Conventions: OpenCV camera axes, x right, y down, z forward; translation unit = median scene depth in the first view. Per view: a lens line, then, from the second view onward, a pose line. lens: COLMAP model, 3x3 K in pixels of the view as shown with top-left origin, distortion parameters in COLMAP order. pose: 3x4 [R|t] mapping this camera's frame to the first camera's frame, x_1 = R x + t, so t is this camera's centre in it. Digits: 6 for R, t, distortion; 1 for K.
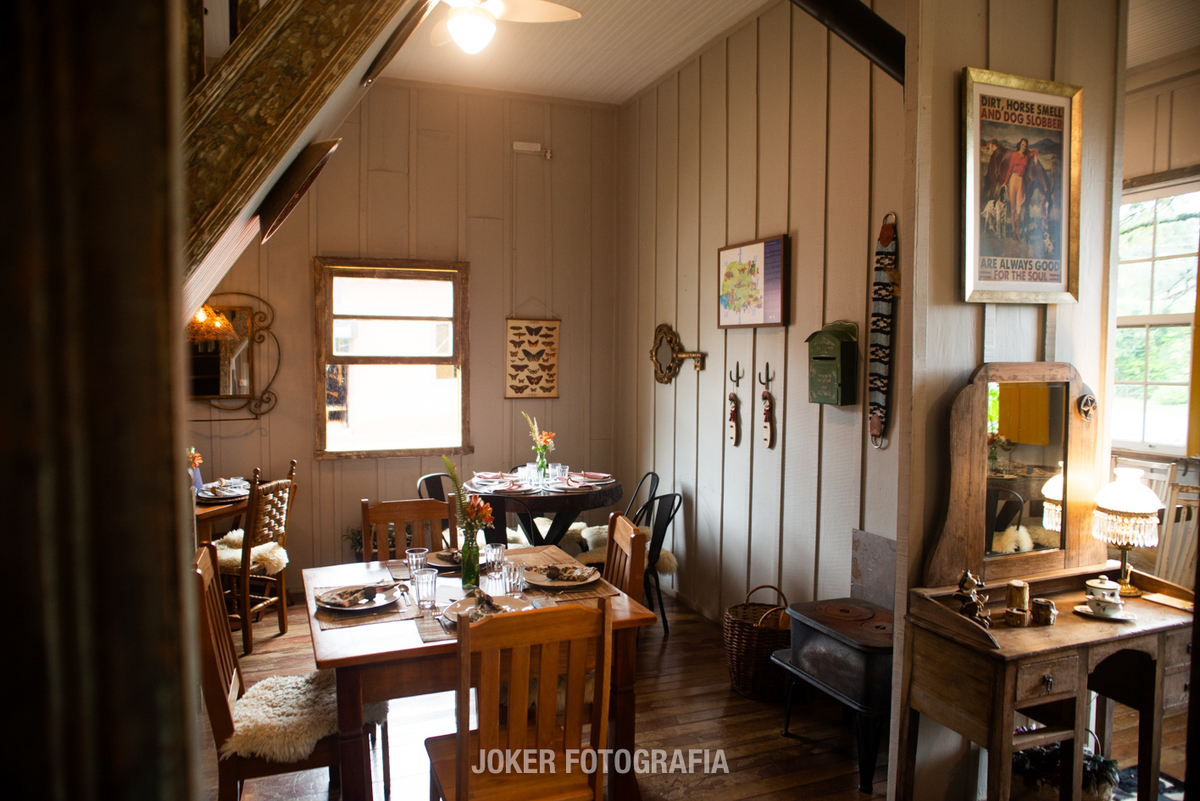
lens RADIAL K [[847.3, 0, 600.0], [0, 847.3, 400.5], [0, 0, 1]] dist [-0.092703, 0.098924]
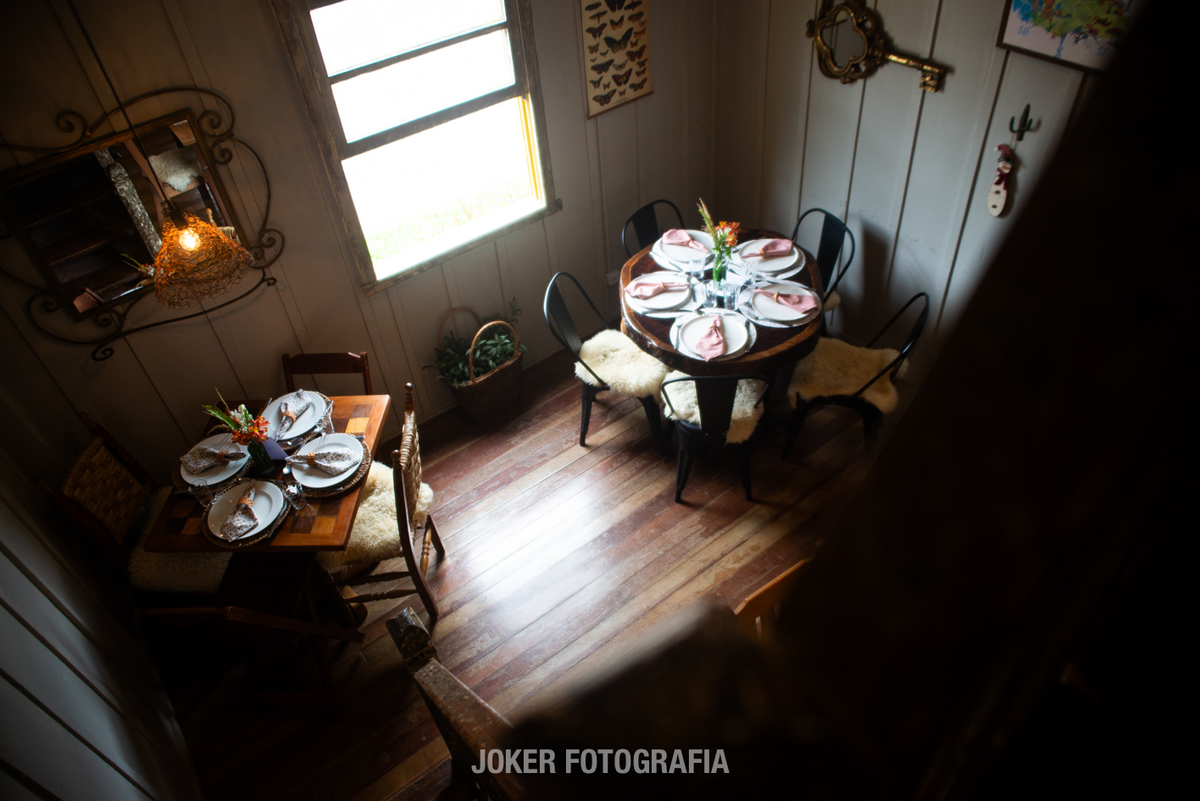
lens RADIAL K [[847.3, 0, 600.0], [0, 847.3, 400.5], [0, 0, 1]] dist [-0.092703, 0.098924]
pose [[0.960651, -0.241071, 0.137962, -0.249692], [0.098731, 0.760634, 0.641630, -0.259196], [-0.259617, -0.602761, 0.754505, 0.358739]]
